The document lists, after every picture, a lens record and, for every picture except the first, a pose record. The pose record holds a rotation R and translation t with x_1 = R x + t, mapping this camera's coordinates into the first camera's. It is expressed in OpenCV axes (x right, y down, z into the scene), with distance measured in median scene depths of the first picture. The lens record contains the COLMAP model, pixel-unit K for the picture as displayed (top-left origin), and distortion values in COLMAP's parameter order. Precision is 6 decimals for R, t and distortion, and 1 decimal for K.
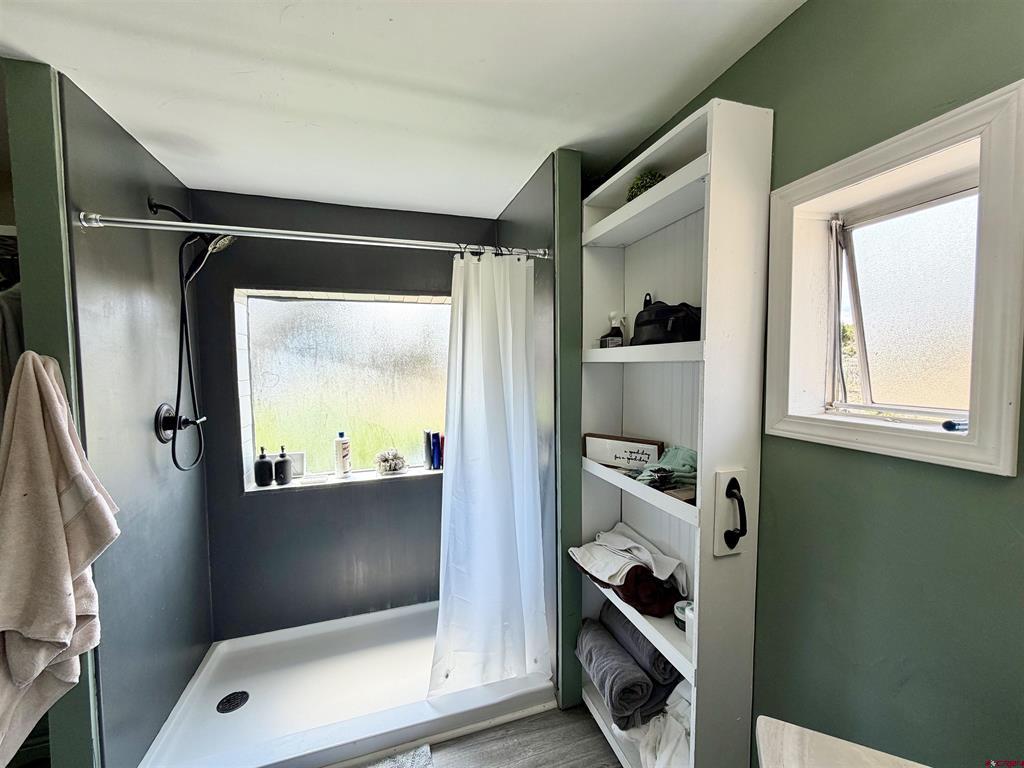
lens RADIAL K [[409.0, 0, 512.8], [0, 409.0, 383.2], [0, 0, 1]] dist [-0.000040, 0.000112]
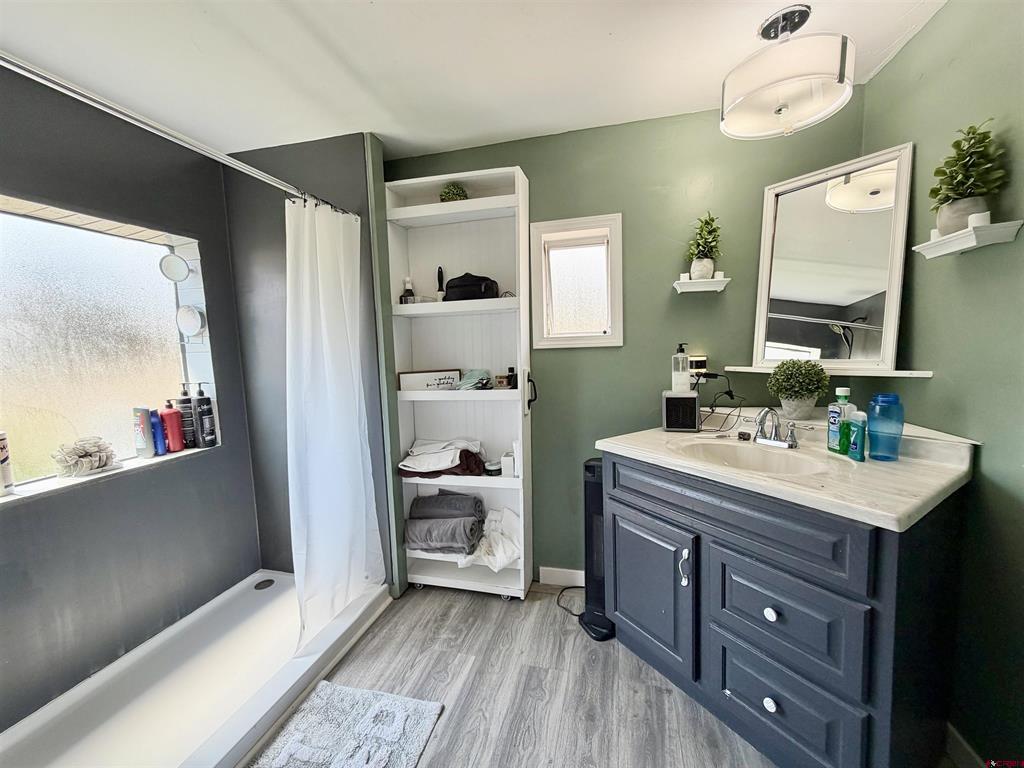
lens RADIAL K [[409.0, 0, 509.2], [0, 409.0, 384.3], [0, 0, 1]] dist [-0.000040, 0.000112]
pose [[0.545674, -0.081659, 0.834009, -0.696033], [0.068476, 0.996258, 0.052742, 0.118215], [-0.835195, 0.028329, 0.549224, 0.026564]]
